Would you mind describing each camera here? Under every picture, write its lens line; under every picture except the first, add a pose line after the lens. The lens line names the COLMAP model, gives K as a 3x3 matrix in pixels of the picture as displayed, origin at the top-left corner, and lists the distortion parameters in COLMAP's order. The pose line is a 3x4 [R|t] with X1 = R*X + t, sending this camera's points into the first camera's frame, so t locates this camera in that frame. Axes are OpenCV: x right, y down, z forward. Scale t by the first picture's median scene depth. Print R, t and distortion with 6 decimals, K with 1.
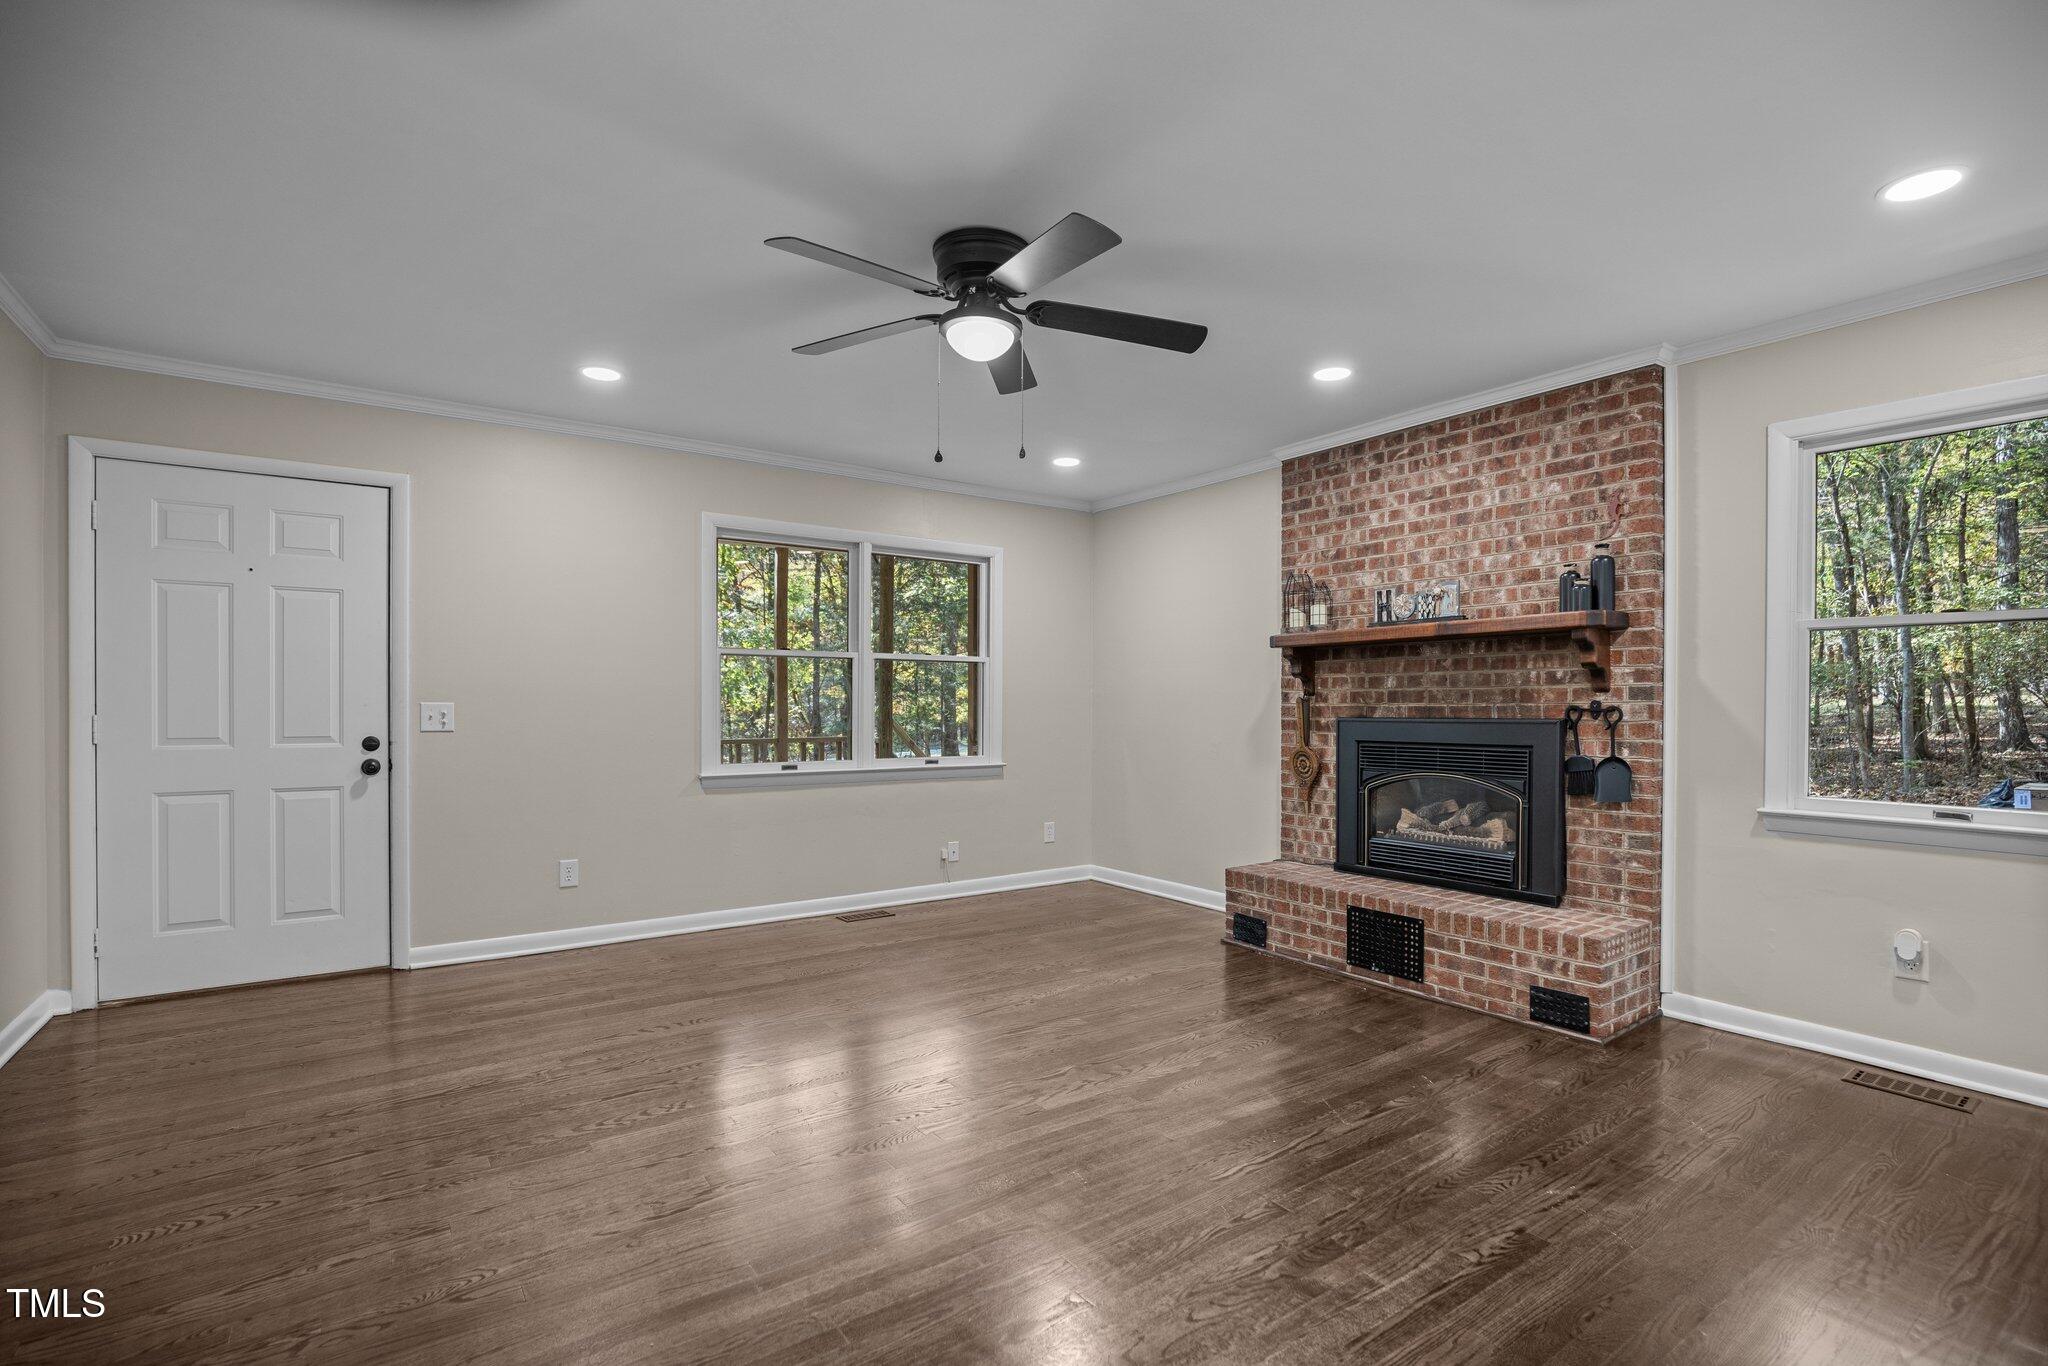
lens RADIAL K [[937.2, 0, 1037.5], [0, 937.2, 721.9], [0, 0, 1]] dist [-0.044138, 0.011128]
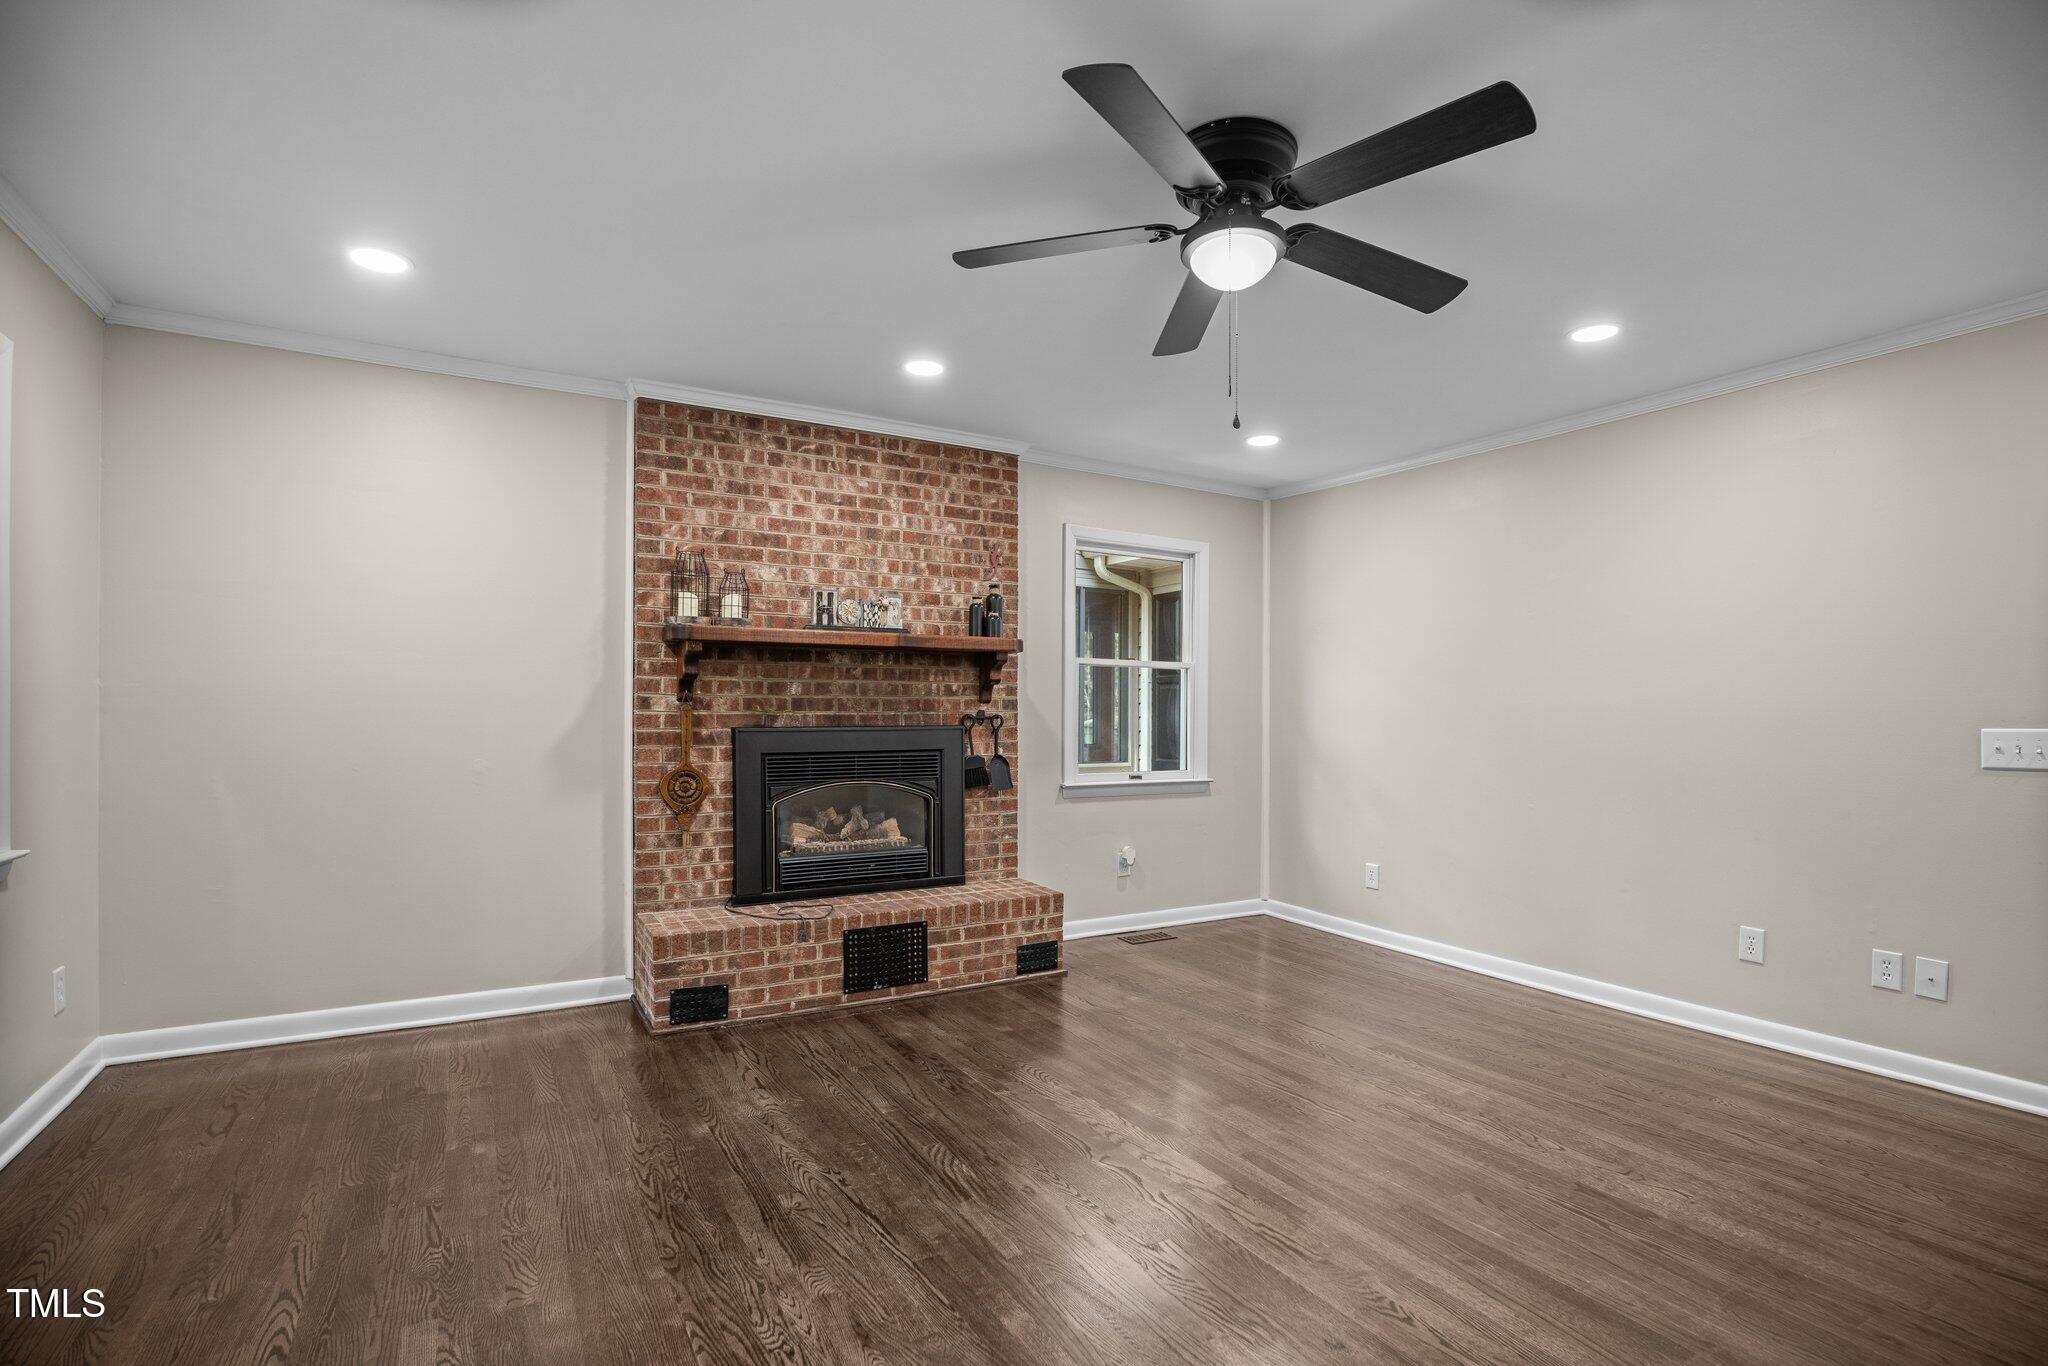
lens RADIAL K [[966.5, 0, 1023.5], [0, 966.5, 719.1], [0, 0, 1]] dist [-0.041649, -0.000011]
pose [[0.087725, -0.013627, 0.996052, -0.599986], [0.010372, 0.999865, 0.012765, -0.023811], [-0.996091, 0.009211, 0.087854, 0.735302]]
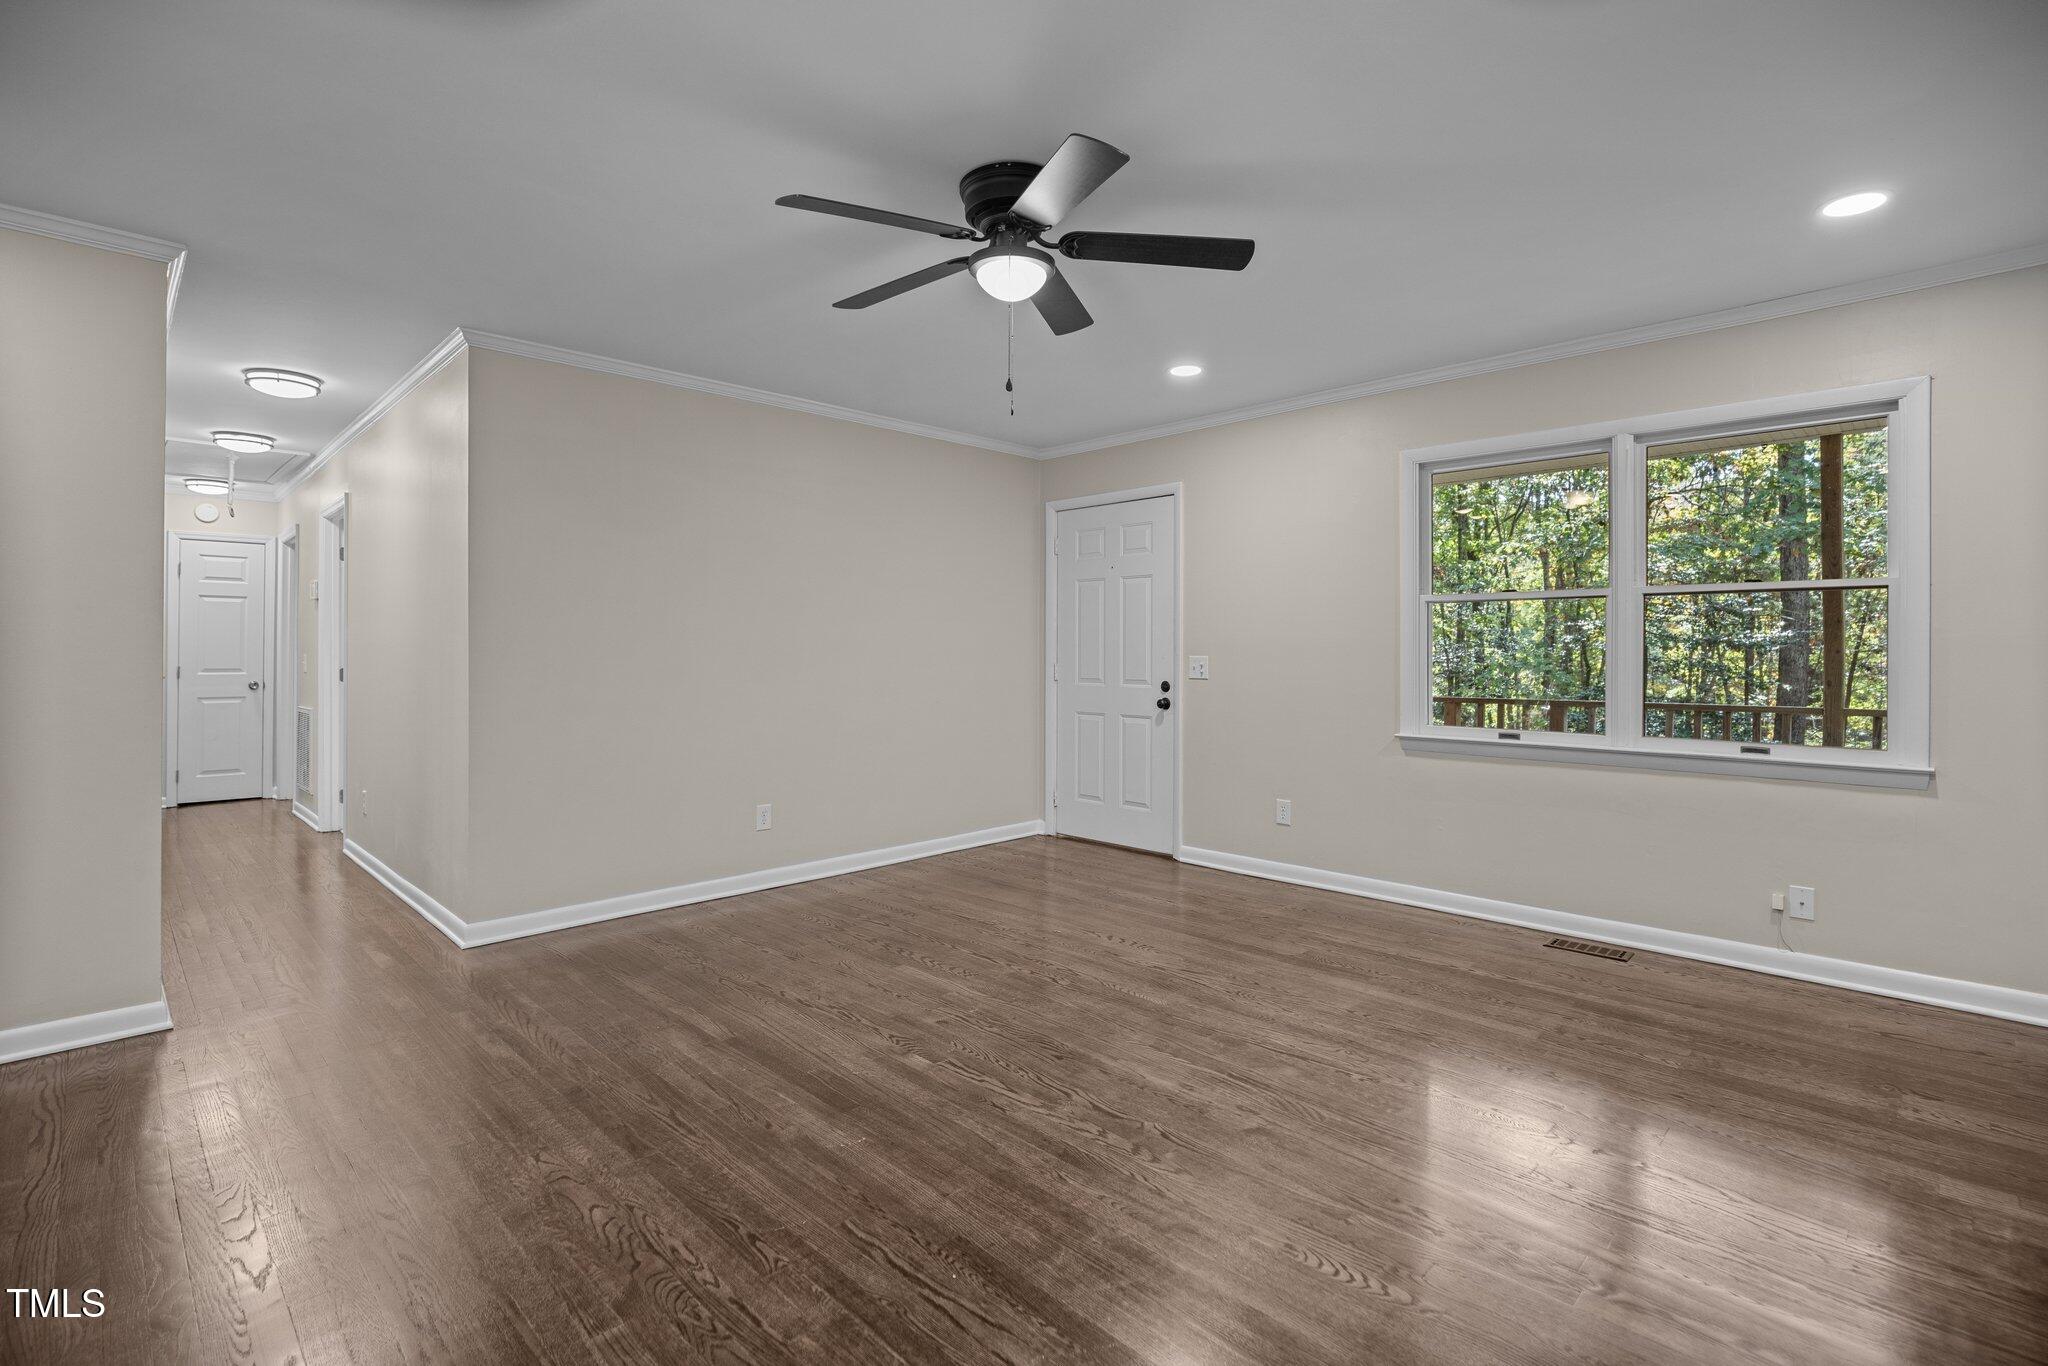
lens RADIAL K [[948.4, 0, 1017.7], [0, 948.4, 645.4], [0, 0, 1]] dist [-0.022137, 0.000126]
pose [[0.147754, -0.007517, -0.988996, 0.614448], [-0.017022, 0.999804, -0.010142, -0.018711], [0.988878, 0.018333, 0.147597, 0.573377]]
